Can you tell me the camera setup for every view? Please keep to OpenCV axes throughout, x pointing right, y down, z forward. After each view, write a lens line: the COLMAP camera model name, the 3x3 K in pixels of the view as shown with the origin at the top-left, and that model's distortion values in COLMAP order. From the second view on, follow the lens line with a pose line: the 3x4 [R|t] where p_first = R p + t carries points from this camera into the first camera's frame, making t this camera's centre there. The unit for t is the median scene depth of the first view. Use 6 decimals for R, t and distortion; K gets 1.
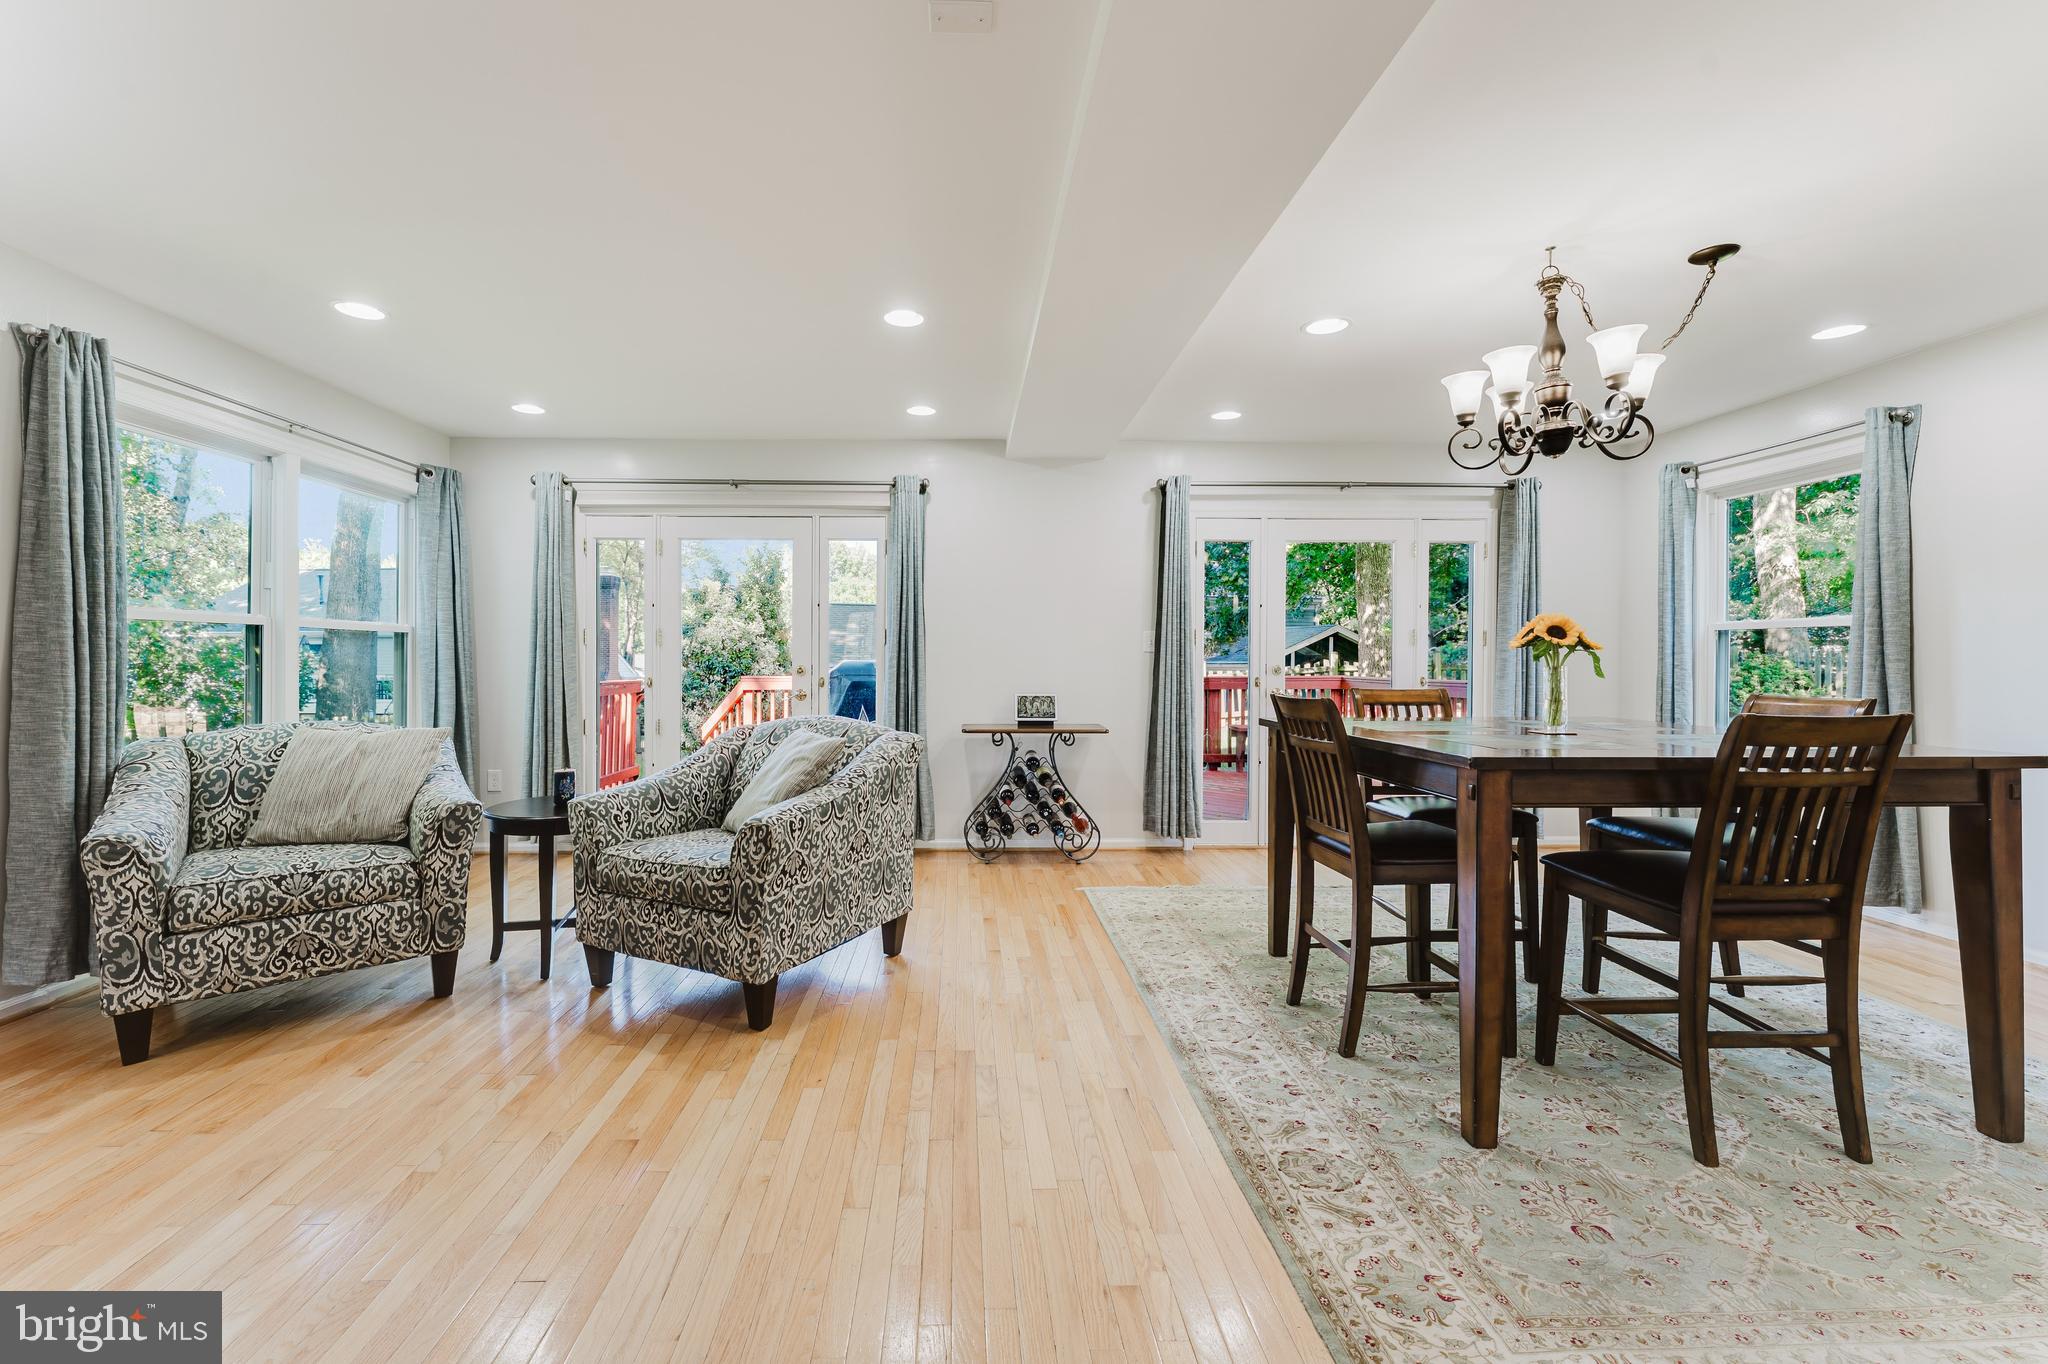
lens RADIAL K [[822.6, 0, 976.1], [0, 822.6, 657.6], [0, 0, 1]] dist [0.000499, -0.000319]
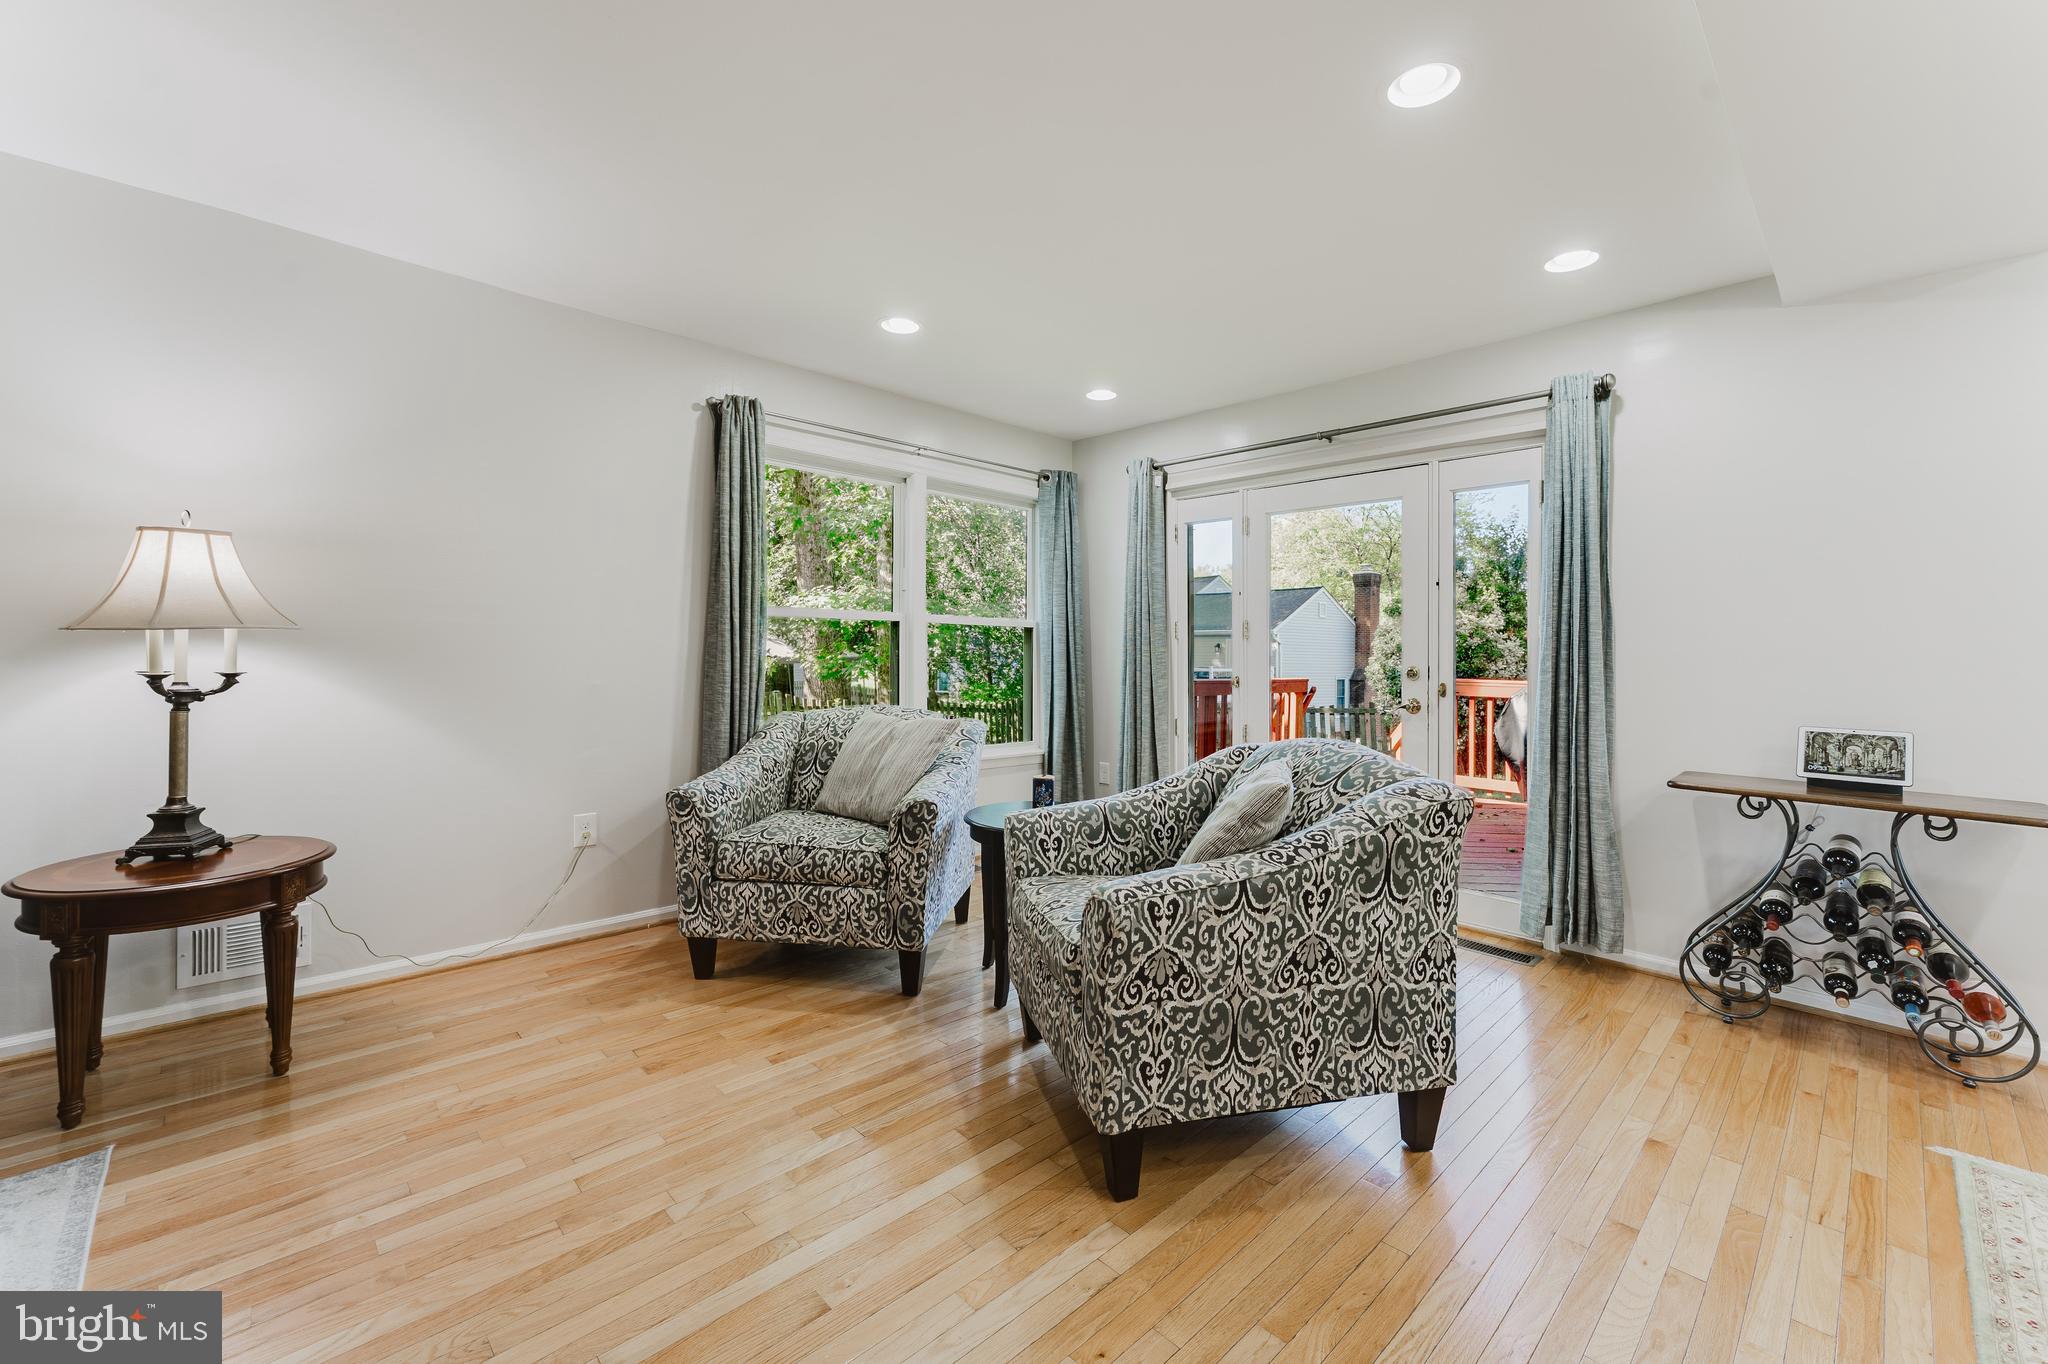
lens RADIAL K [[822.6, 0, 1039.1], [0, 822.6, 645.0], [0, 0, 1]] dist [0.000499, -0.000319]
pose [[0.683599, 0.004259, -0.729845, 0.103655], [-0.013750, 0.999881, -0.007044, -0.000077], [0.729728, 0.014851, 0.683576, 0.263406]]
